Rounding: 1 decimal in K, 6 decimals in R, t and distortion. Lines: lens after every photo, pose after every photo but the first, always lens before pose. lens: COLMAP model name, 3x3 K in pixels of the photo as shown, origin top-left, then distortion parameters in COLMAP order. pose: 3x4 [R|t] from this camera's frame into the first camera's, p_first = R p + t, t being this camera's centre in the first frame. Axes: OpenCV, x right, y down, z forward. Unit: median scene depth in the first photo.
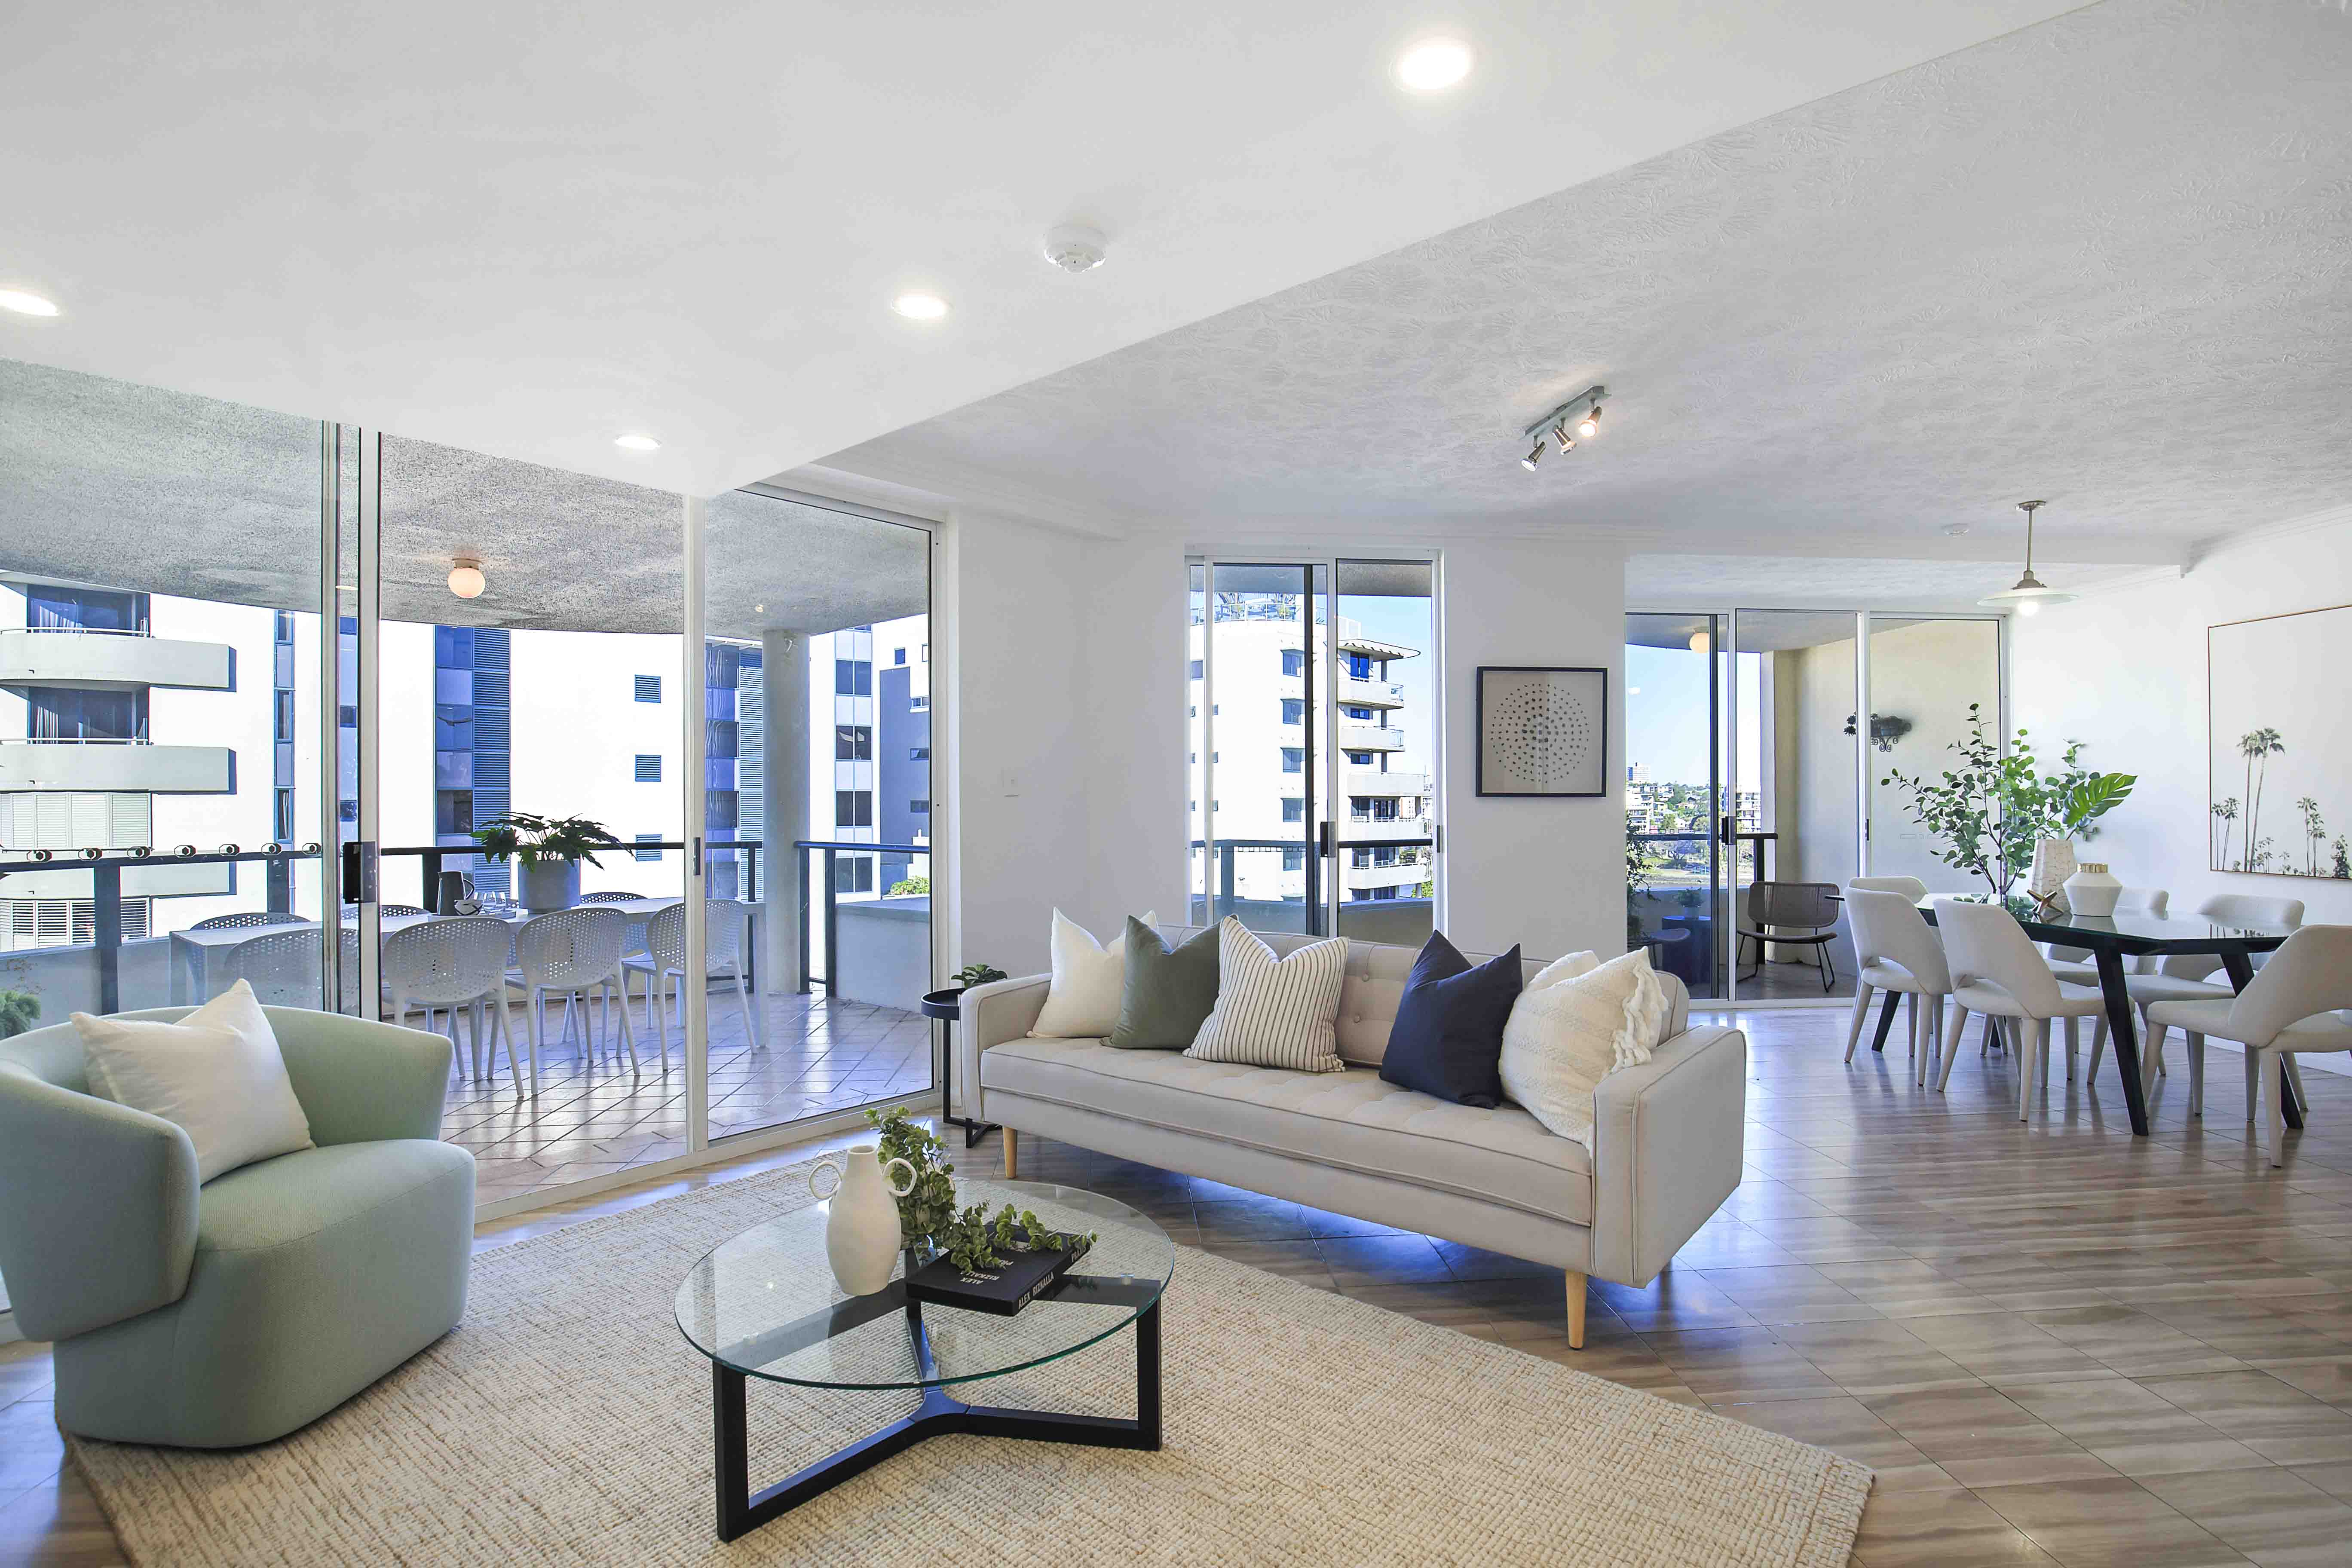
lens RADIAL K [[1137.8, 0, 1159.6], [0, 1137.8, 794.3], [0, 0, 1]] dist [-0.003646, -0.000669]
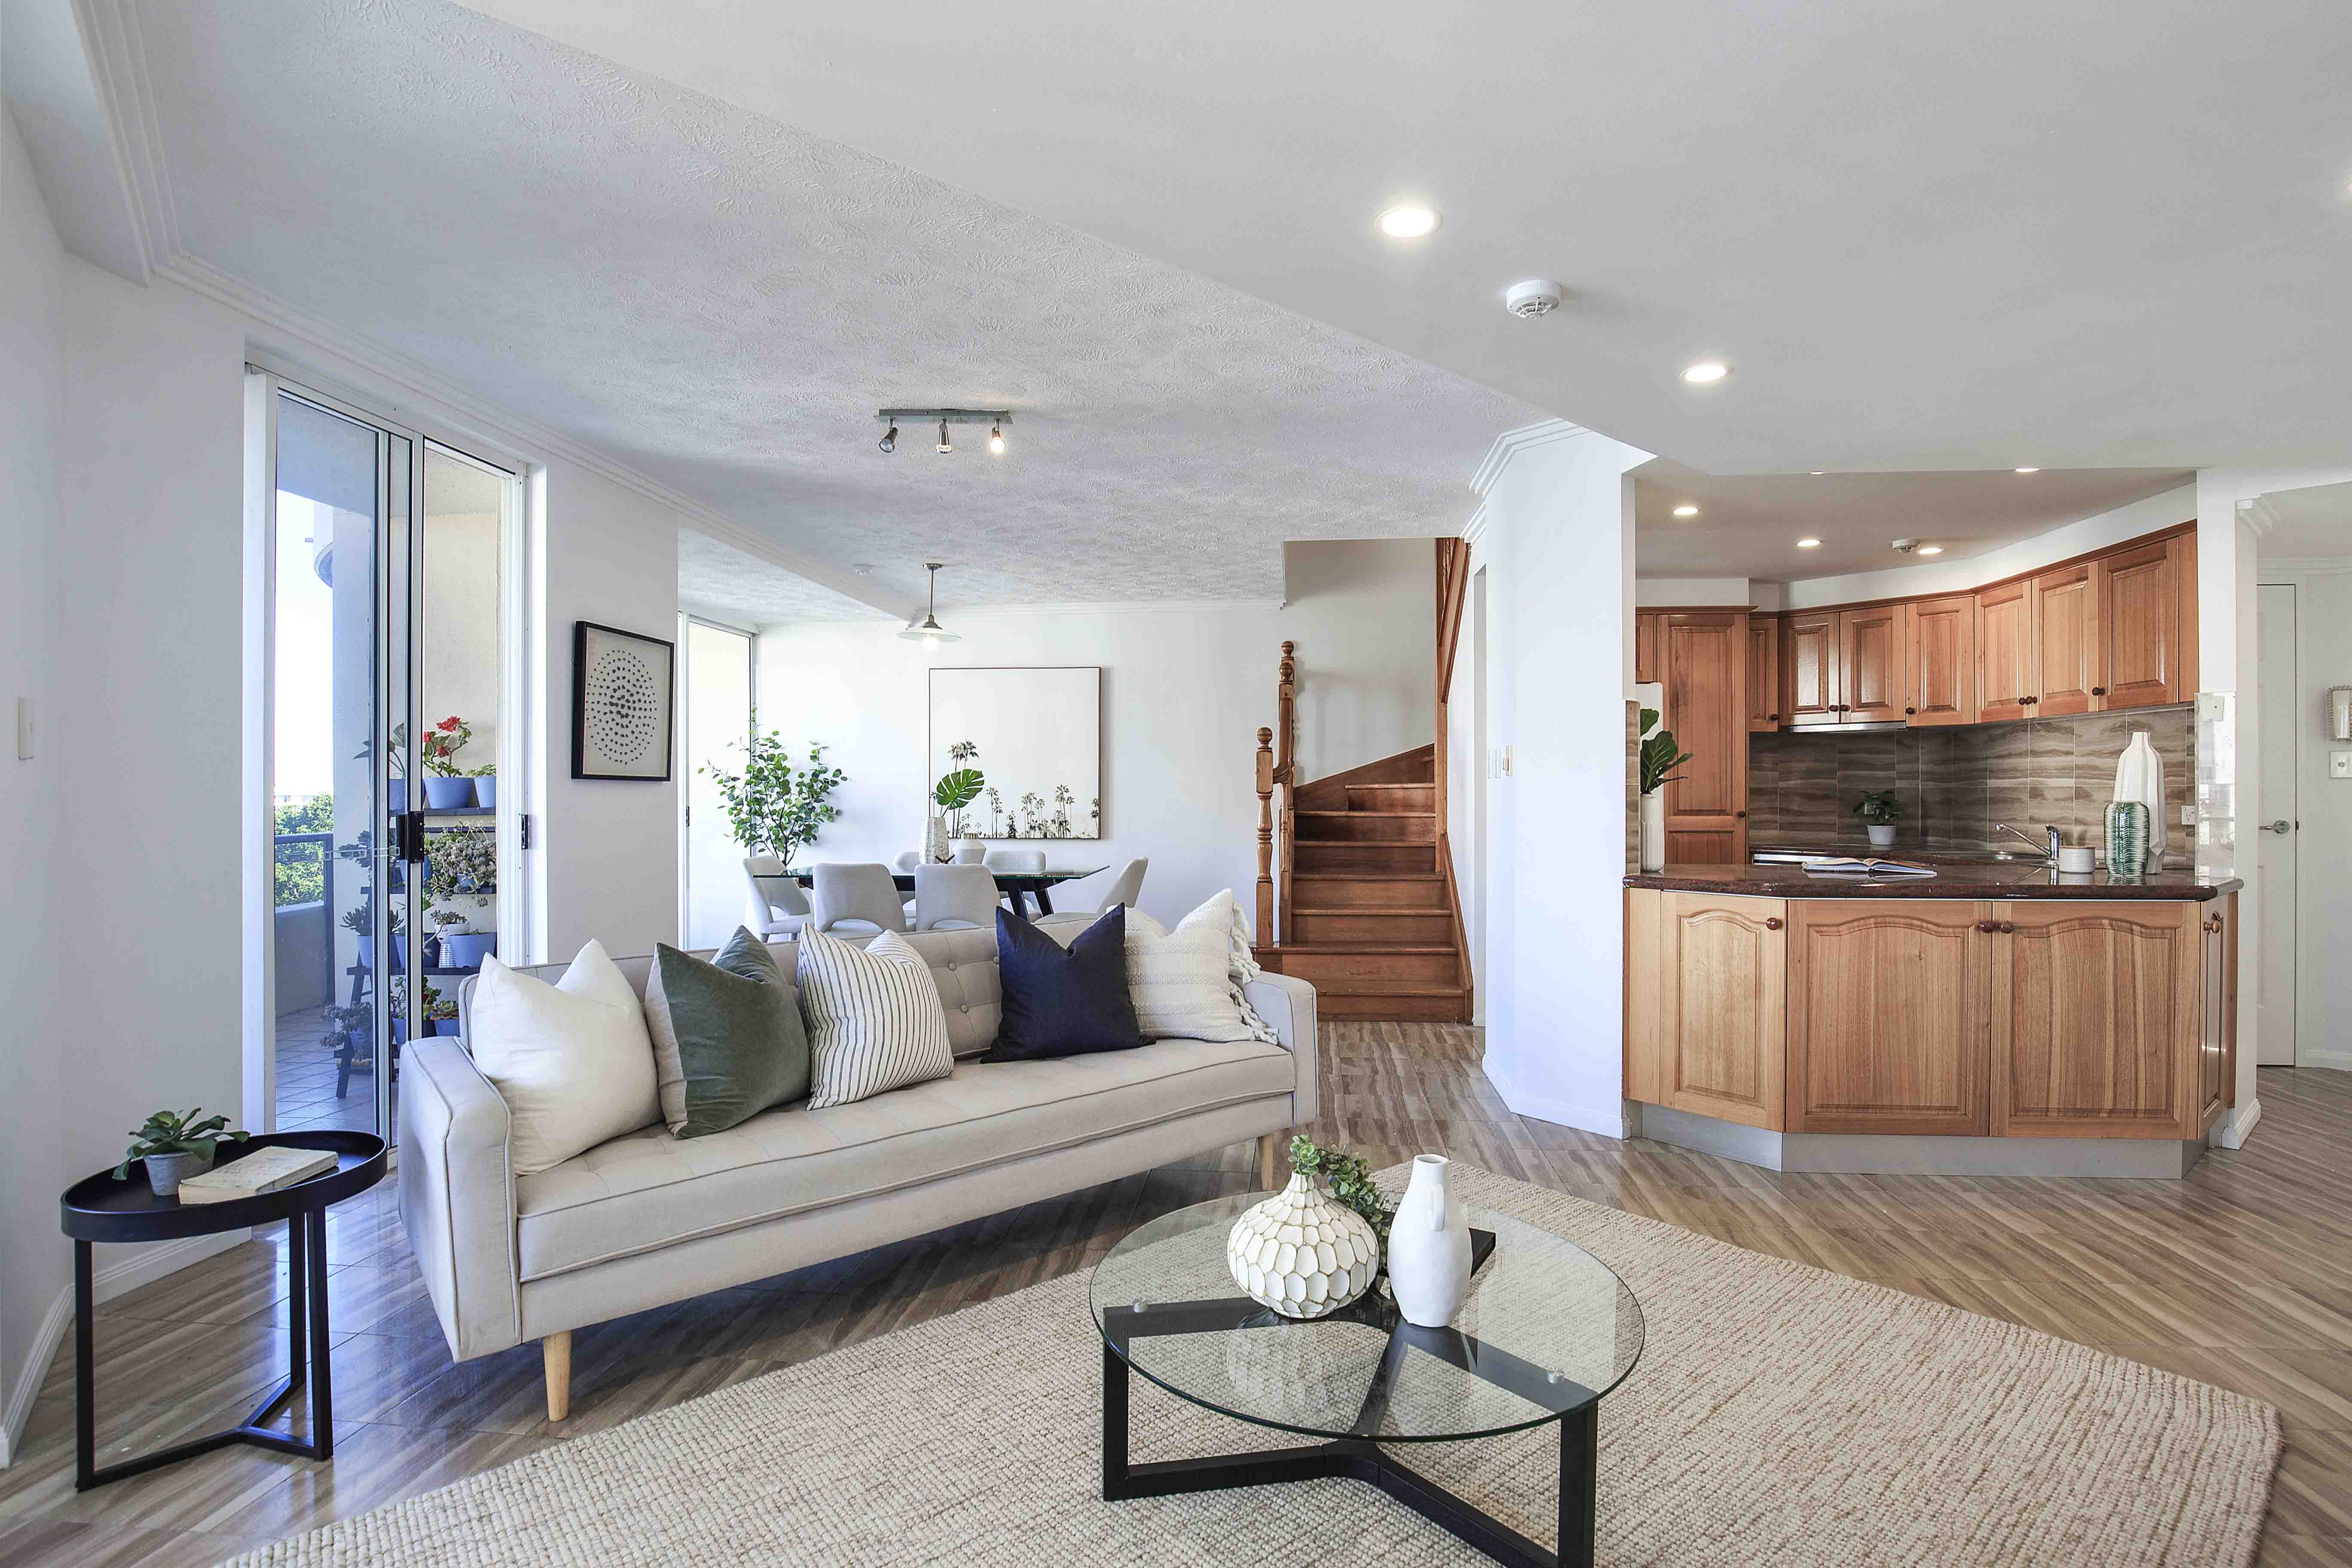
lens RADIAL K [[1133.4, 0, 1255.0], [0, 1133.4, 788.0], [0, 0, 1]] dist [0.000162, 0.000002]
pose [[0.153655, 0.007632, 0.988095, -0.111836], [-0.002153, 0.999970, -0.007389, 0.003386], [-0.988122, -0.000992, 0.153667, 0.096568]]
